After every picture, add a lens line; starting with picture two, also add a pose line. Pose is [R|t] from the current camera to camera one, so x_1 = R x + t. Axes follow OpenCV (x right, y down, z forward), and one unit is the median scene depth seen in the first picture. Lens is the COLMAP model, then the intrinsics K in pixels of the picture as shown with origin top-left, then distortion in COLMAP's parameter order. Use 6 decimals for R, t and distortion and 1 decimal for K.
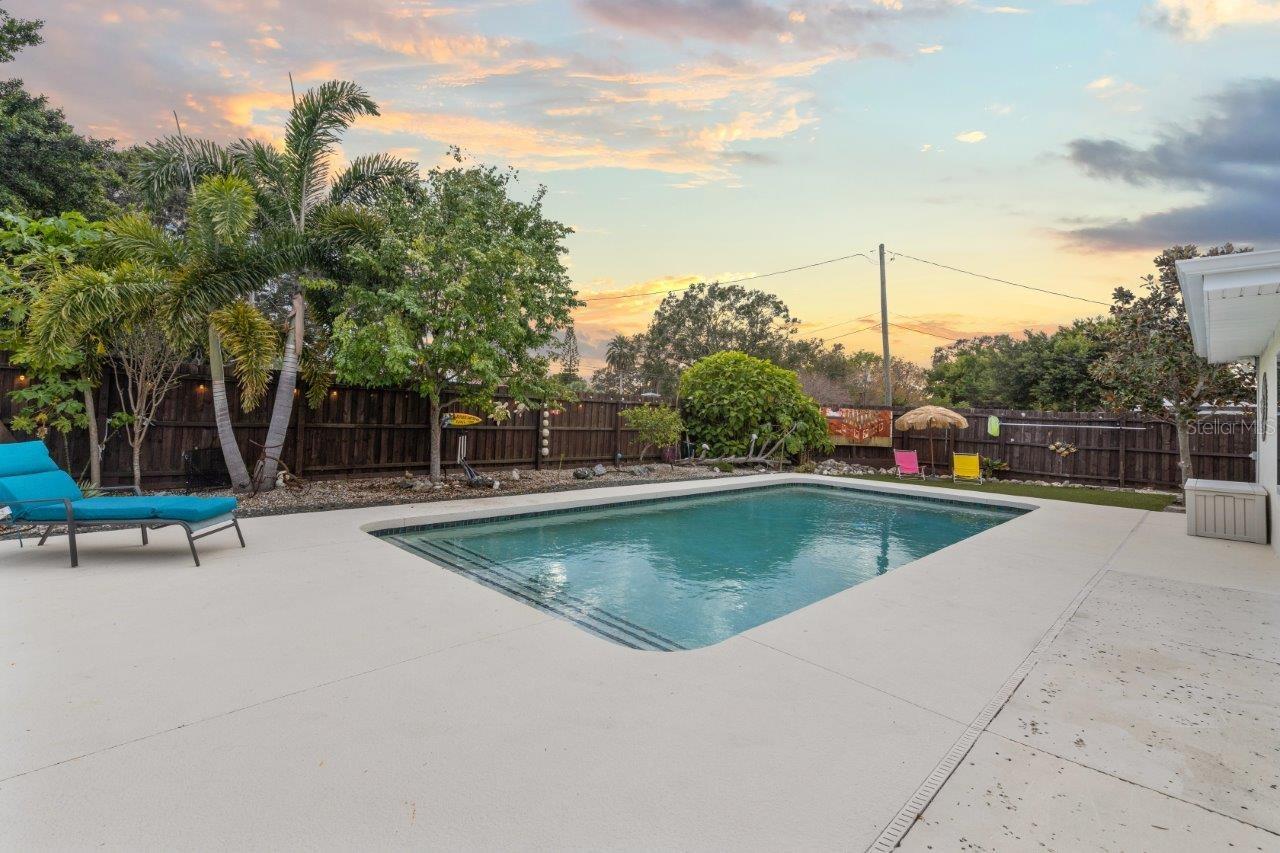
lens RADIAL K [[555.0, 0, 632.2], [0, 555.0, 400.8], [0, 0, 1]] dist [0.004364, -0.000843]
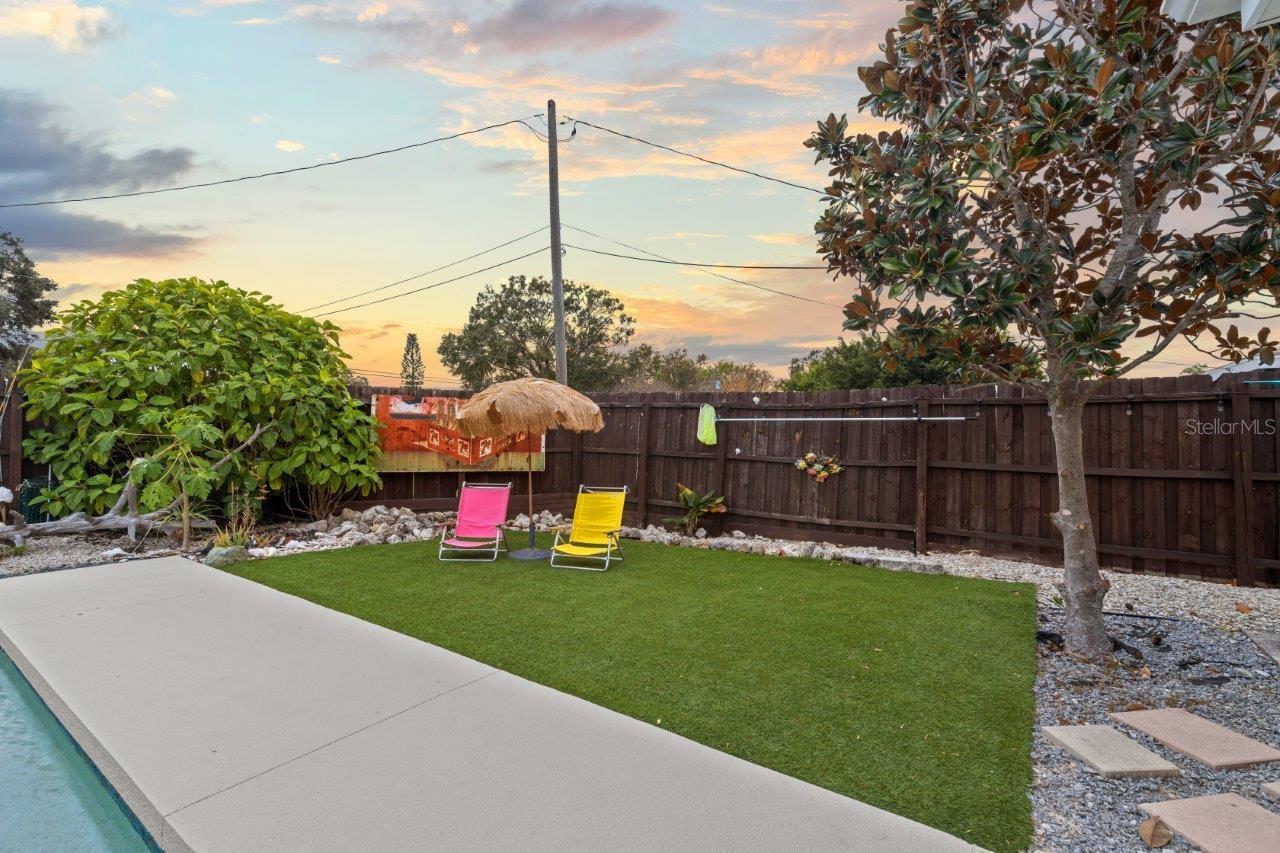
lens RADIAL K [[555.0, 0, 632.3], [0, 555.0, 428.9], [0, 0, 1]] dist [0.004364, -0.000843]
pose [[0.978877, -0.025753, 0.202820, 0.498865], [0.021048, 0.999458, 0.025323, 0.036614], [-0.203362, -0.020519, 0.978889, 0.540288]]
